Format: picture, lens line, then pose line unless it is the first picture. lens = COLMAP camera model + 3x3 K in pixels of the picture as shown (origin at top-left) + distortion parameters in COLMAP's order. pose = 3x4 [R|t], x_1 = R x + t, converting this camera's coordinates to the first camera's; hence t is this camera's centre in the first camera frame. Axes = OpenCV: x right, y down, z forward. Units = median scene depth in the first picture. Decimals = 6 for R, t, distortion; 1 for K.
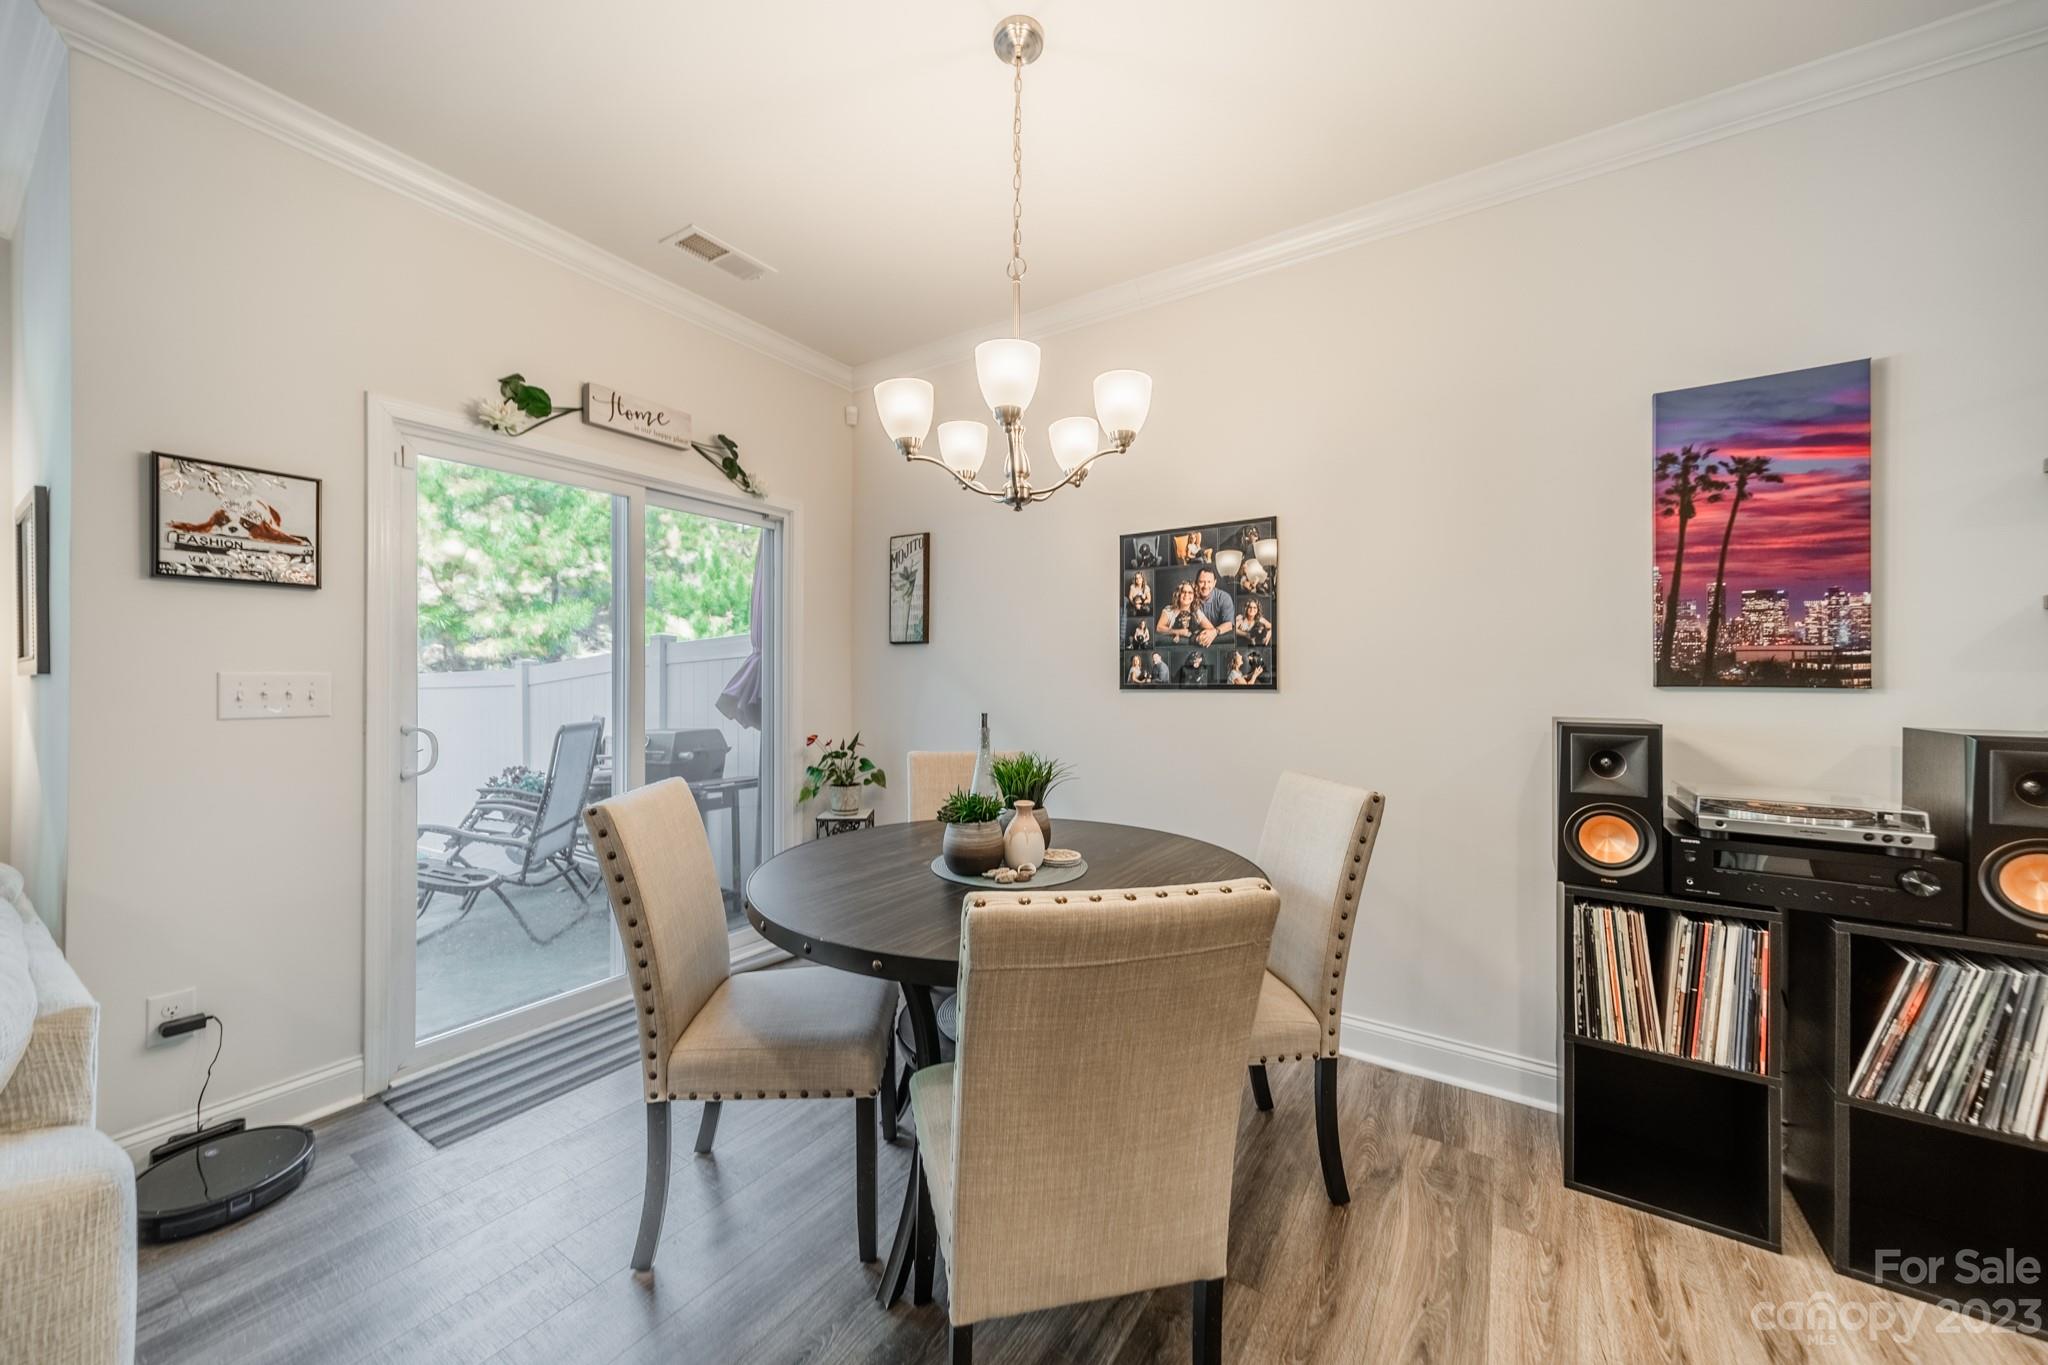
lens RADIAL K [[735.8, 0, 1023.4], [0, 735.8, 672.8], [0, 0, 1]] dist [0.008925, -0.000341]
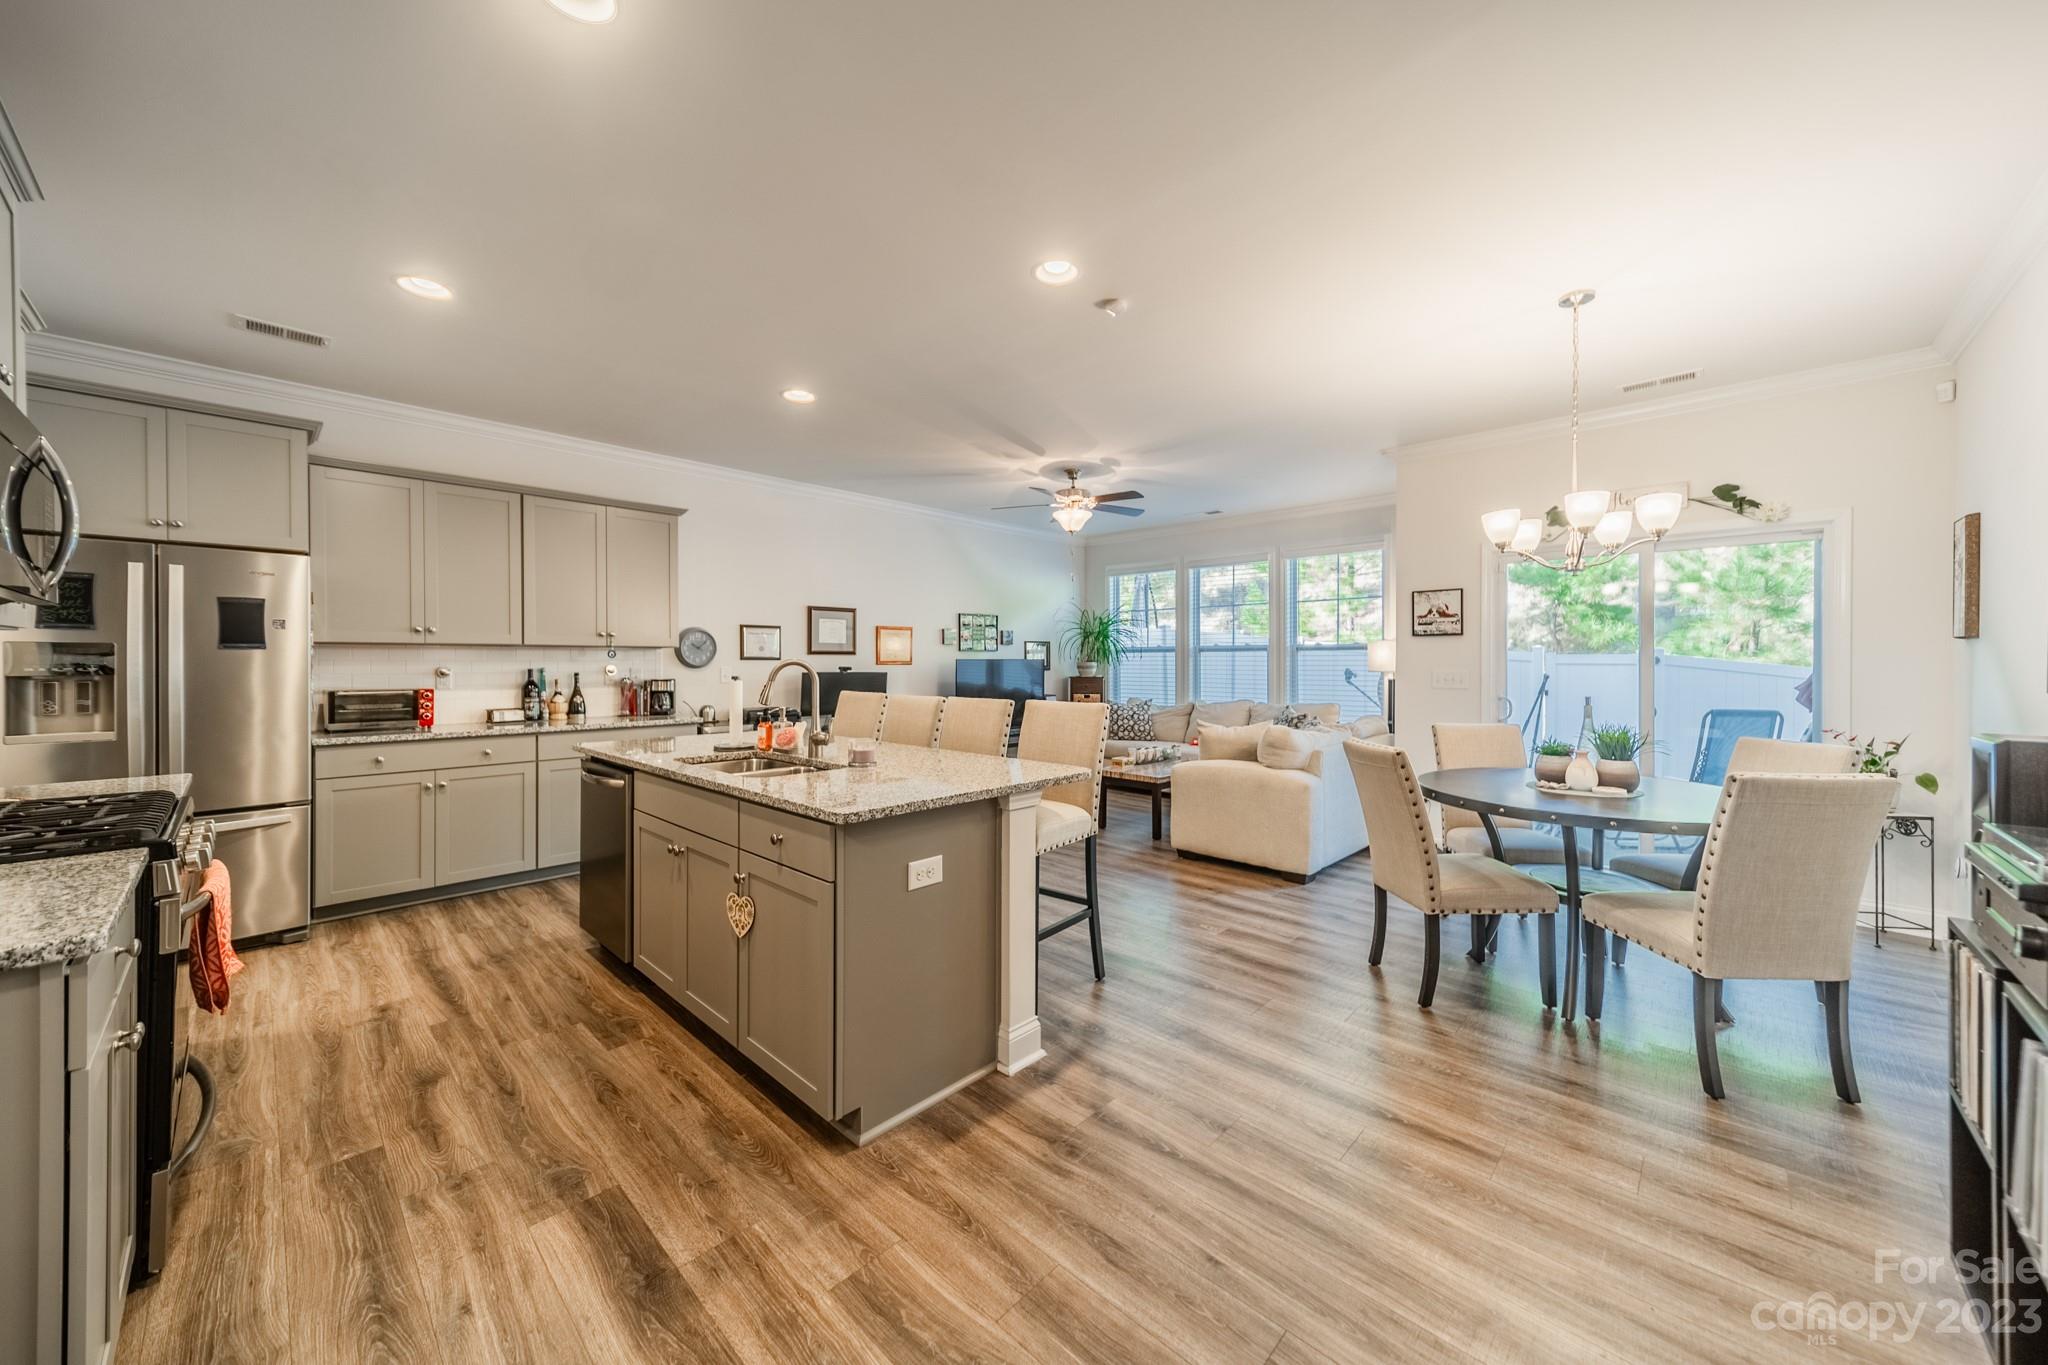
lens RADIAL K [[735.8, 0, 1034.6], [0, 735.8, 662.6], [0, 0, 1]] dist [0.008925, -0.000341]
pose [[-0.169154, -0.006910, -0.985565, 1.638790], [0.002567, 0.999969, -0.007452, -0.011985], [0.985586, -0.003790, -0.169131, 0.062359]]
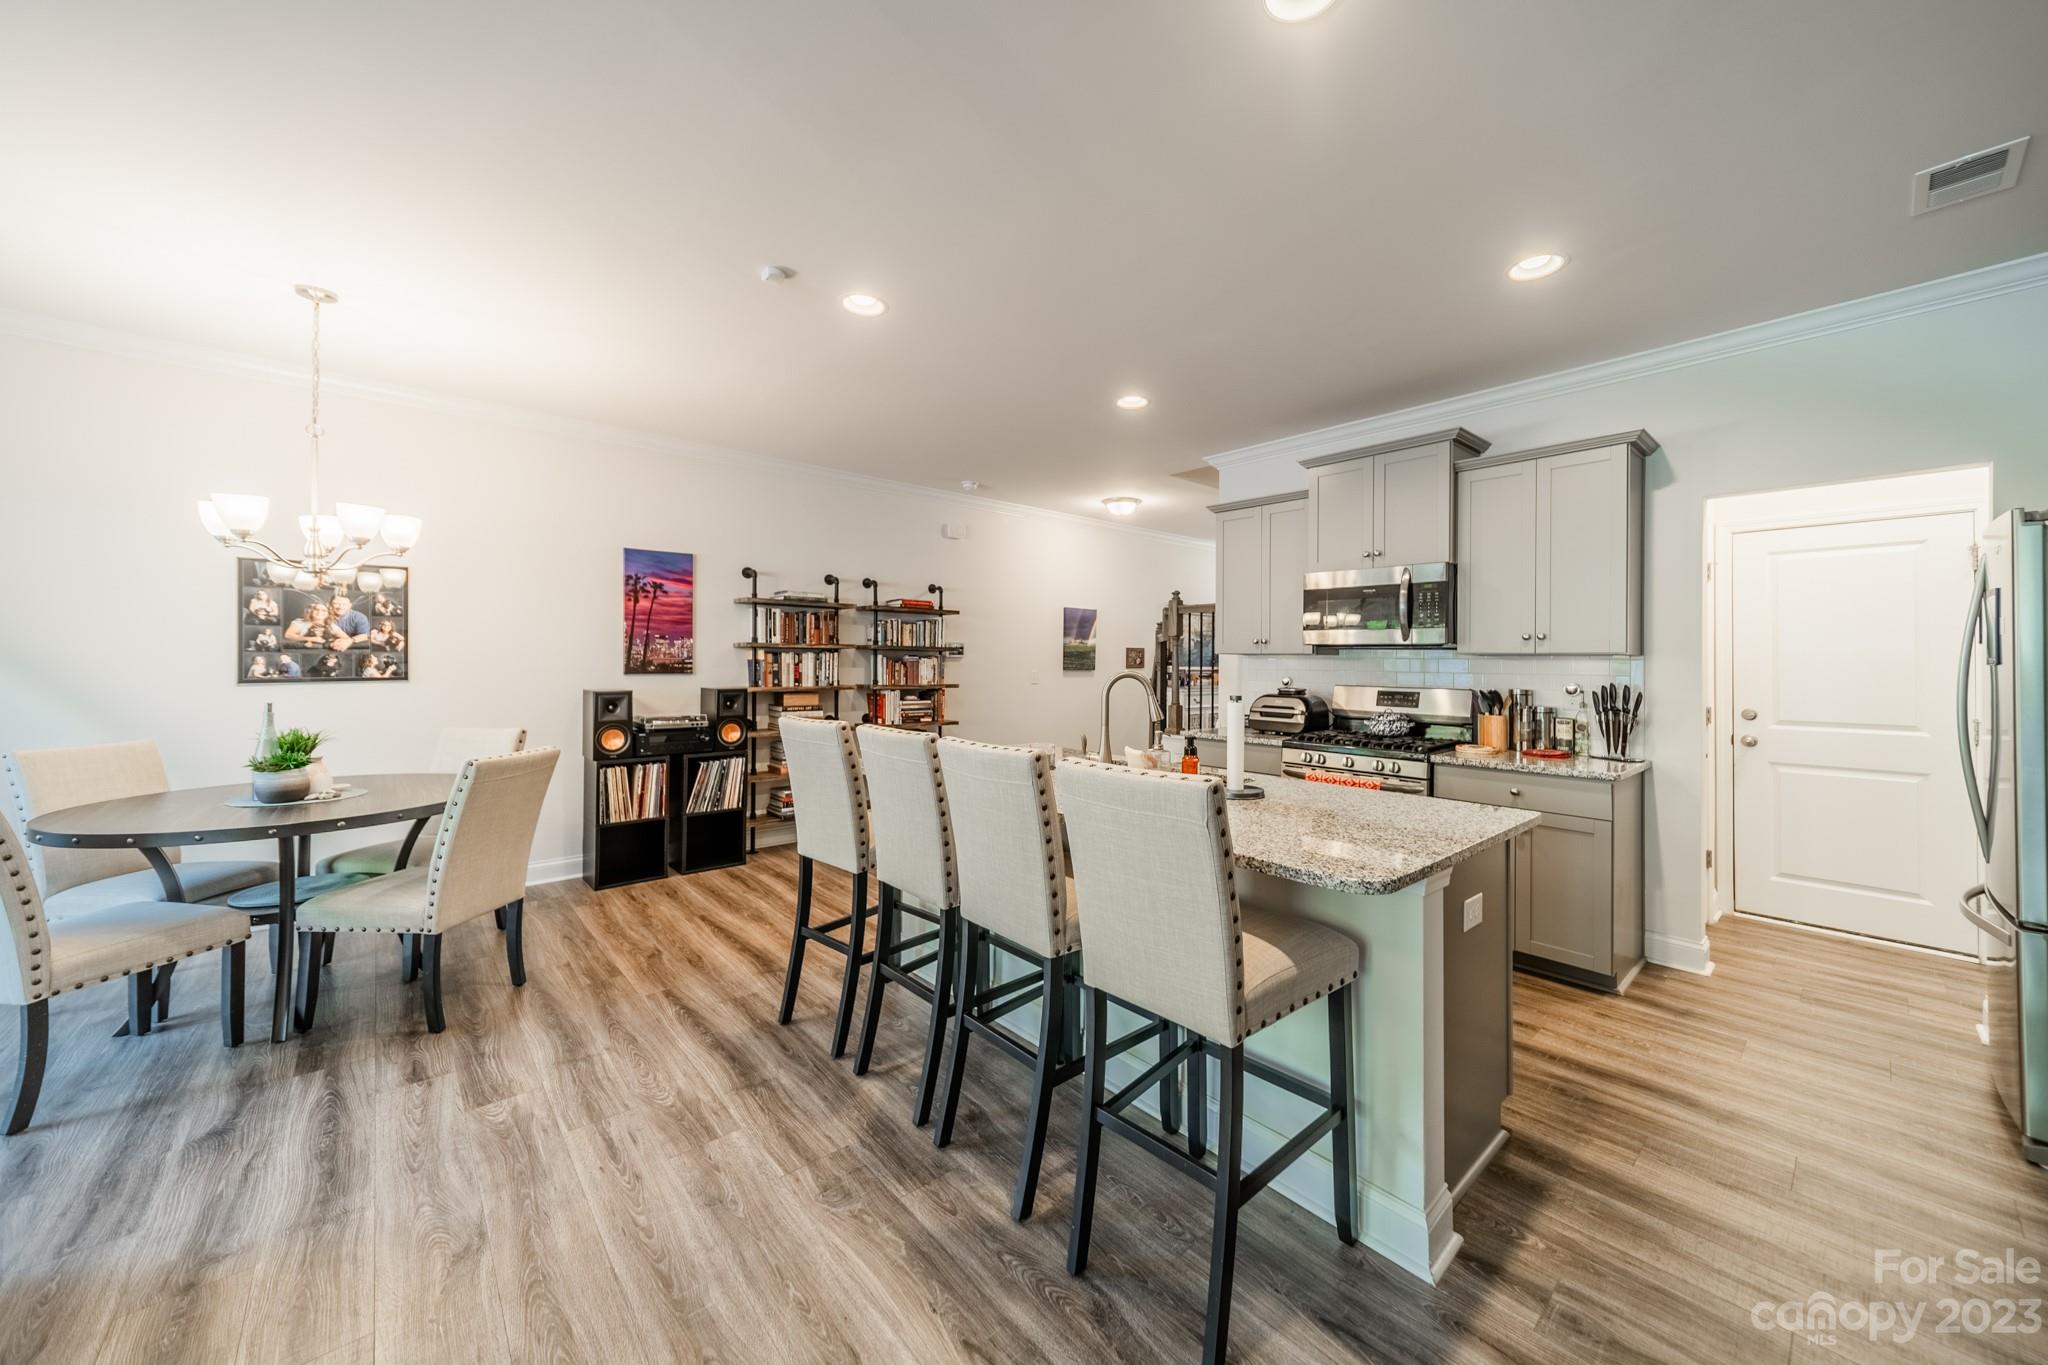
lens RADIAL K [[735.8, 0, 1067.7], [0, 735.8, 662.7], [0, 0, 1]] dist [0.008925, -0.000341]
pose [[0.232459, -0.008603, 0.972568, -1.072954], [-0.010860, 0.999876, 0.011440, -0.059828], [-0.972546, -0.013222, 0.232336, -0.886590]]
